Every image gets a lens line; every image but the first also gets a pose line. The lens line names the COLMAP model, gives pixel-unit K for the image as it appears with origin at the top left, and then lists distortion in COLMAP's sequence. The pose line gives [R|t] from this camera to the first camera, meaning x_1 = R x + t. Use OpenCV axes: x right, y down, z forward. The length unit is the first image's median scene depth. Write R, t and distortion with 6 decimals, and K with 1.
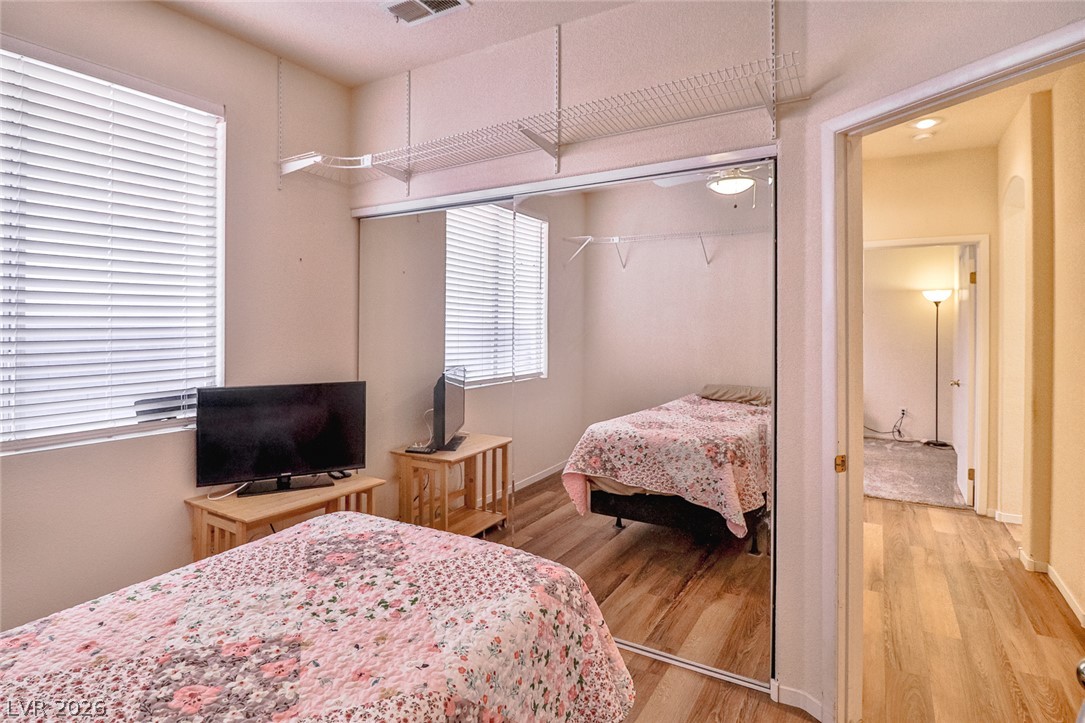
lens RADIAL K [[565.0, 0, 530.2], [0, 565.0, 333.9], [0, 0, 1]] dist [-0.016865, -0.002299]
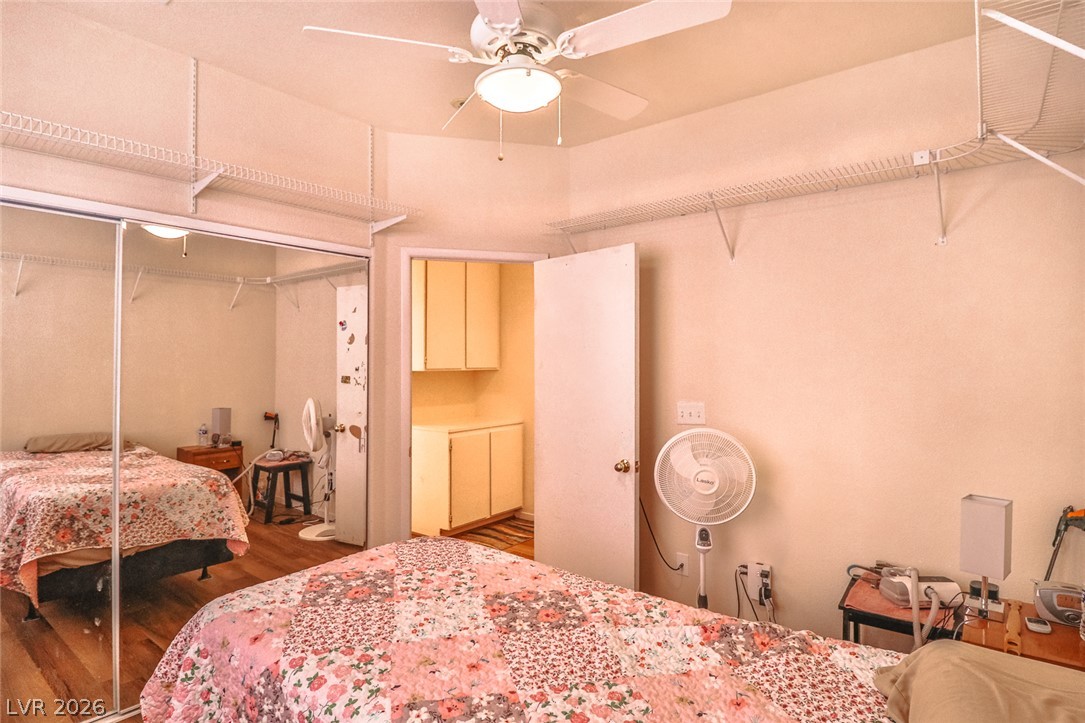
lens RADIAL K [[565.0, 0, 540.6], [0, 565.0, 359.4], [0, 0, 1]] dist [-0.016865, -0.002299]
pose [[0.119358, 0.002290, 0.992849, -1.173103], [0.011391, 0.999928, -0.003676, -0.038139], [-0.992786, 0.011748, 0.119323, 0.438934]]
